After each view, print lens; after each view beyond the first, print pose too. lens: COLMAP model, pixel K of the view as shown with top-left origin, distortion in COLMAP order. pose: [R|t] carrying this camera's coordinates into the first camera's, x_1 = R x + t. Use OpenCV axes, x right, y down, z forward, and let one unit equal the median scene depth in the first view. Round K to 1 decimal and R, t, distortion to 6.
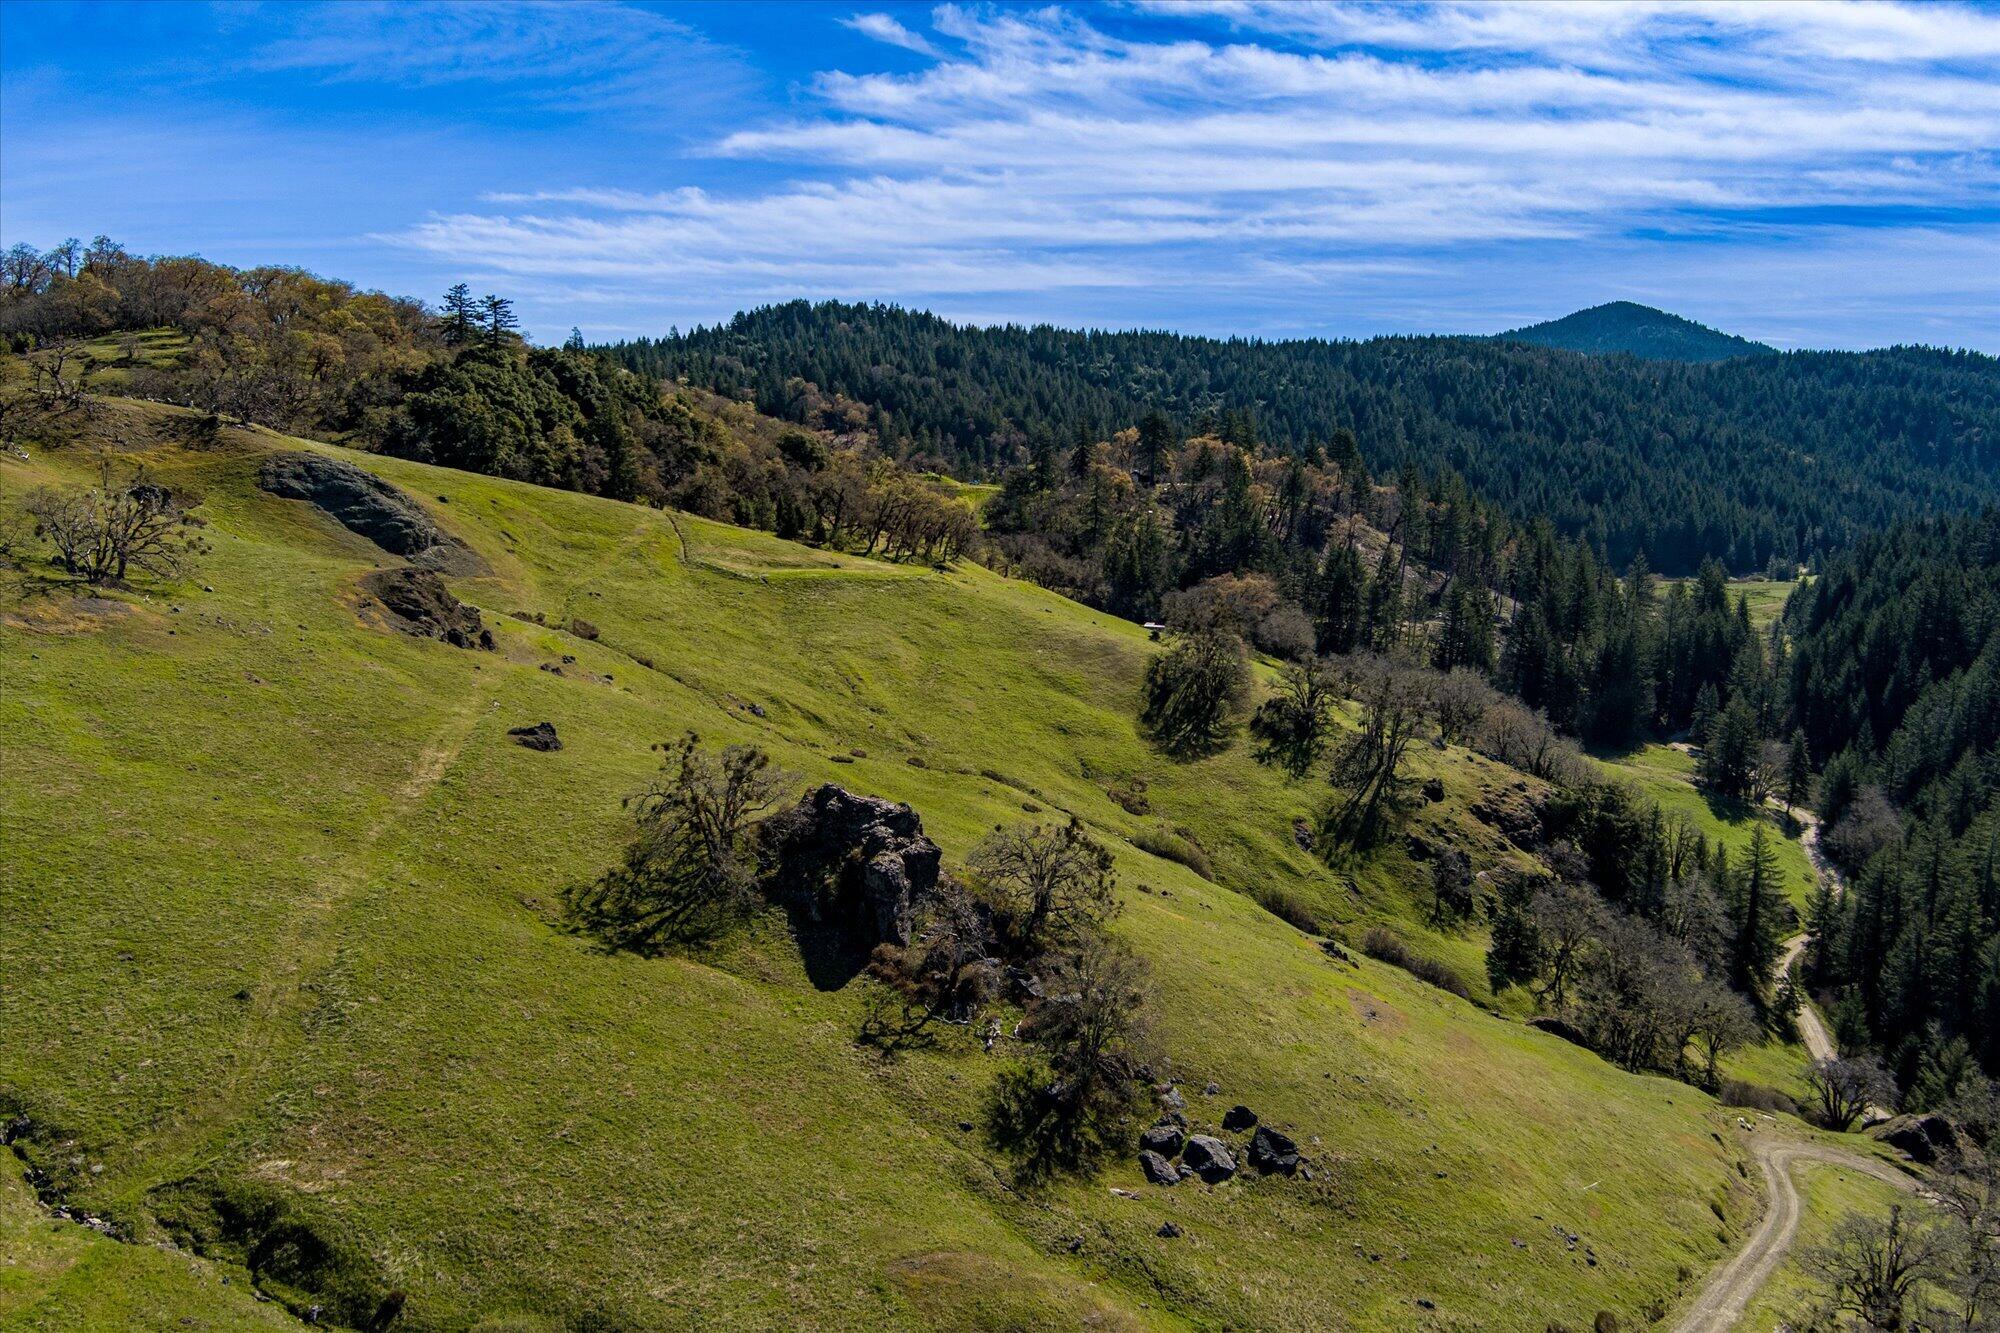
lens RADIAL K [[1599.9, 0, 1000.0], [0, 1599.9, 666.5], [0, 0, 1]] dist [-0.070259, -0.006505]
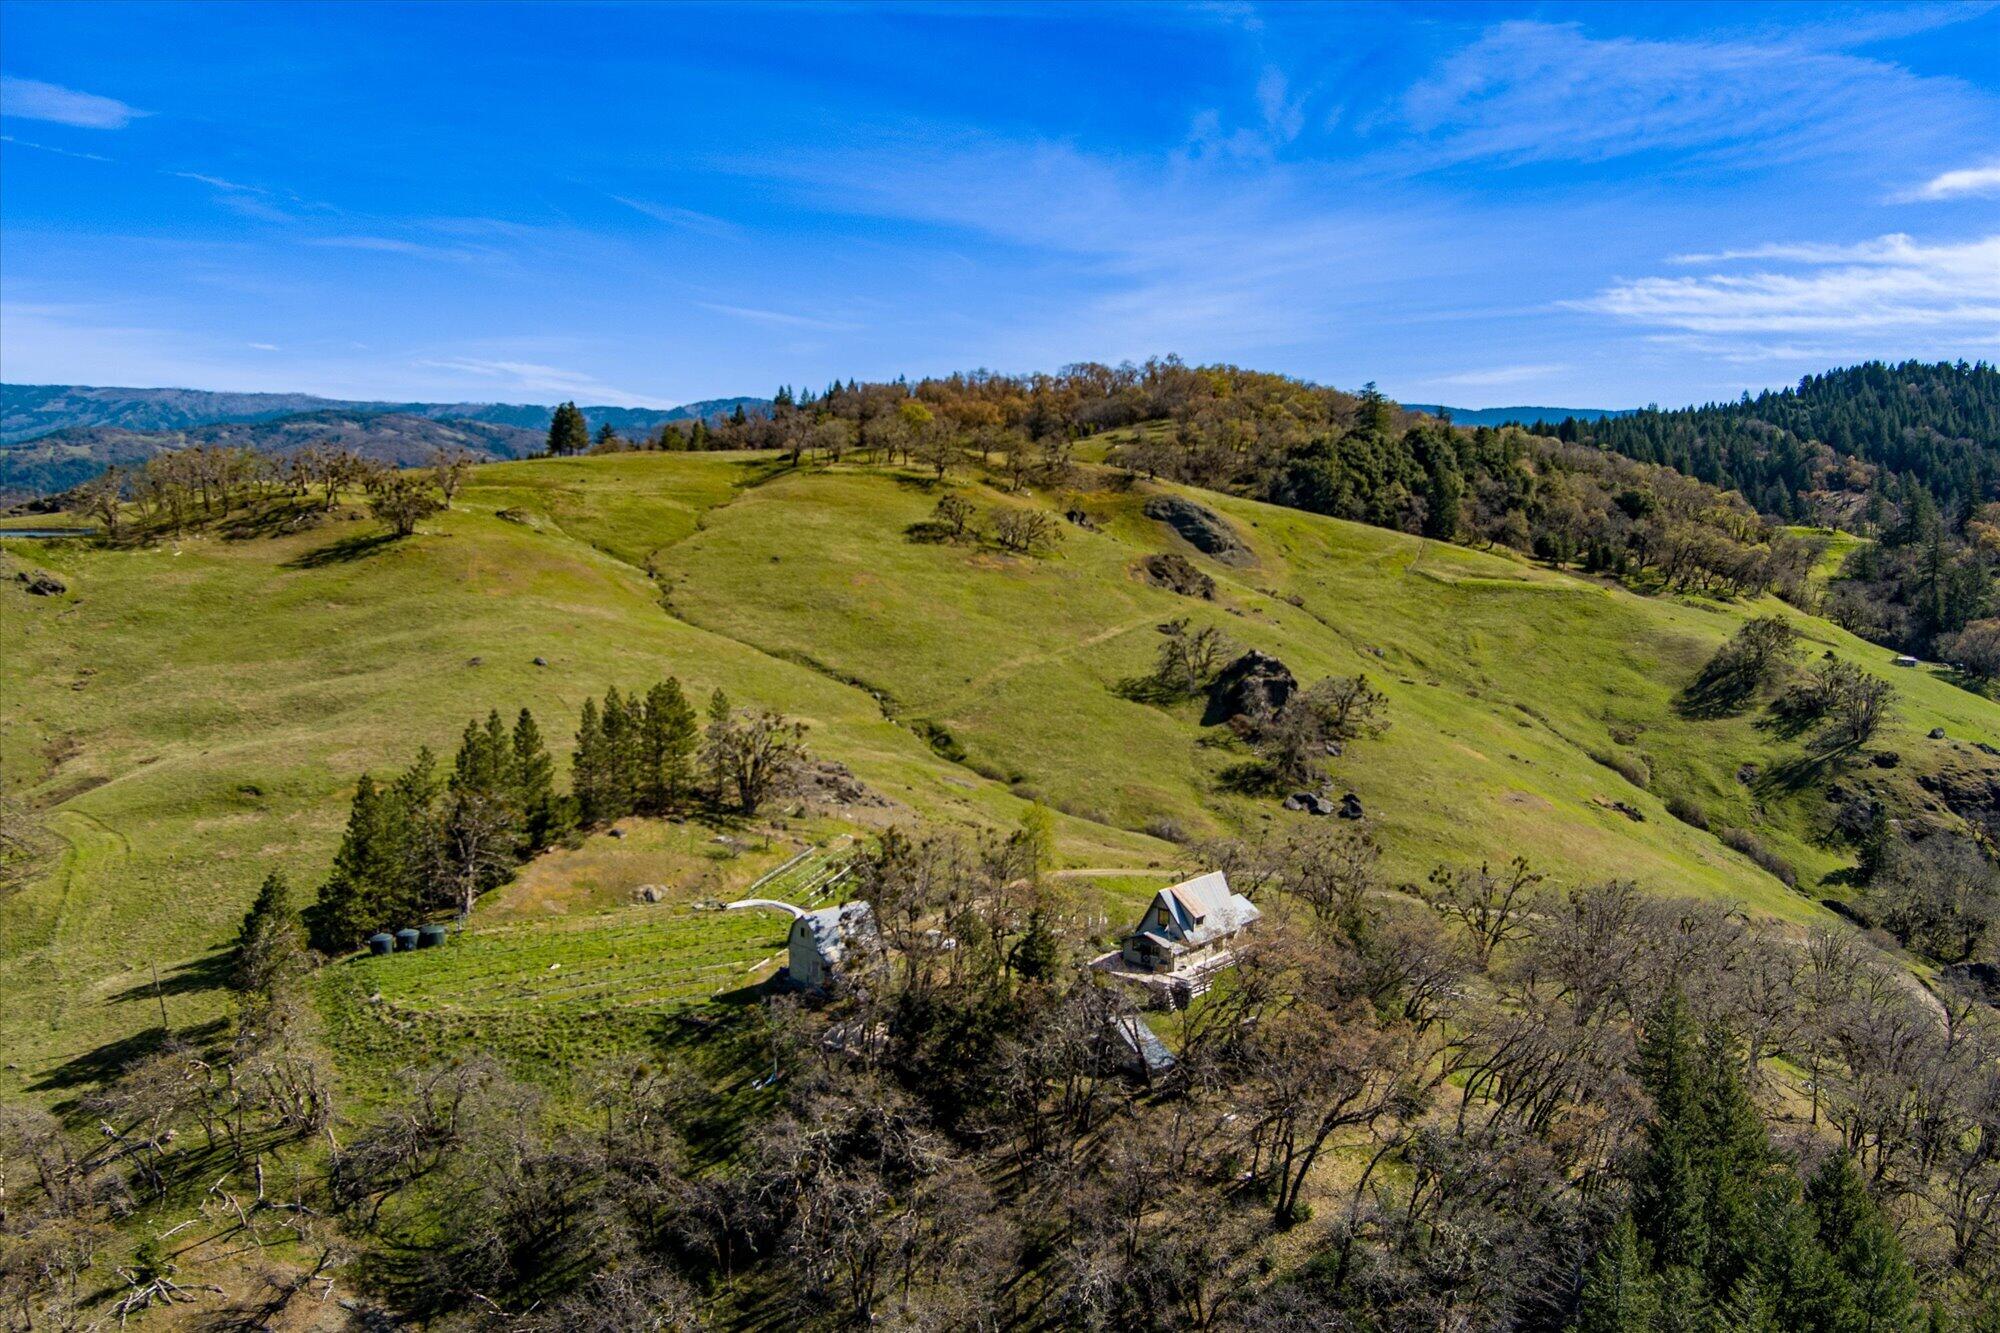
lens RADIAL K [[1599.9, 0, 1000.0], [0, 1599.9, 666.5], [0, 0, 1]] dist [-0.070259, -0.006505]
pose [[0.756132, 0.068548, -0.650819, 0.110850], [-0.093367, 0.995625, -0.003609, 0.014964], [0.647725, 0.063494, 0.759224, -0.088096]]
